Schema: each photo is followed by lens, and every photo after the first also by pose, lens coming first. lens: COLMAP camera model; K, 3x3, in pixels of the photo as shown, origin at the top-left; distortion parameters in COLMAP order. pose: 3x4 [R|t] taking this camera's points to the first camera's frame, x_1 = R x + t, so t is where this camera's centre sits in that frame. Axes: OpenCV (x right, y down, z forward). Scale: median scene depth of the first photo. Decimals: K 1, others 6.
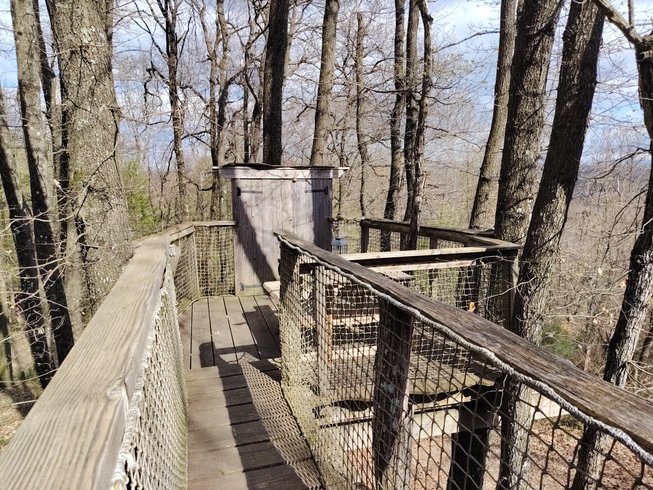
lens RADIAL K [[455.4, 0, 326.5], [0, 455.4, 245.0], [0, 0, 1]] dist [0.057747, -0.003437]
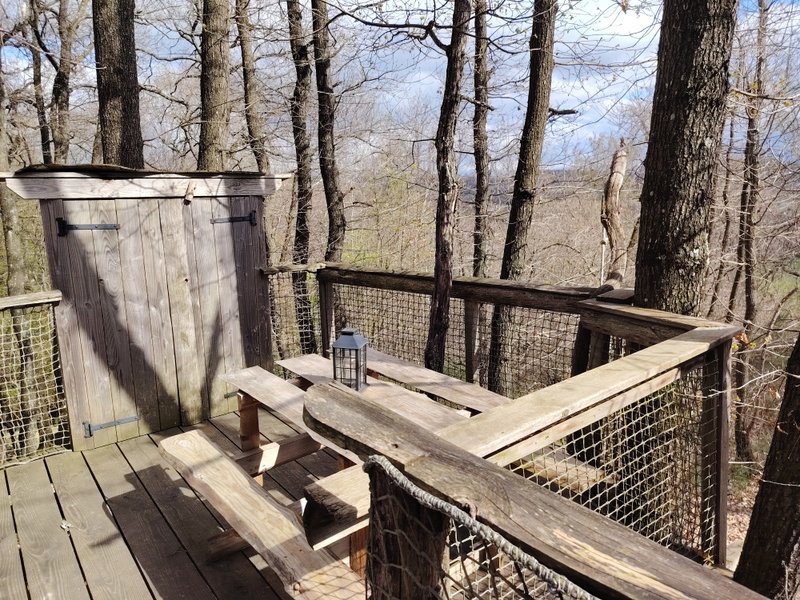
lens RADIAL K [[571.4, 0, 399.0], [0, 571.4, 287.1], [0, 0, 1]] dist [0.000669, -0.002749]
pose [[0.928172, -0.074506, 0.364616, -0.092240], [0.066086, 0.997181, 0.035537, -0.053952], [-0.366236, -0.008888, 0.930479, 0.337353]]
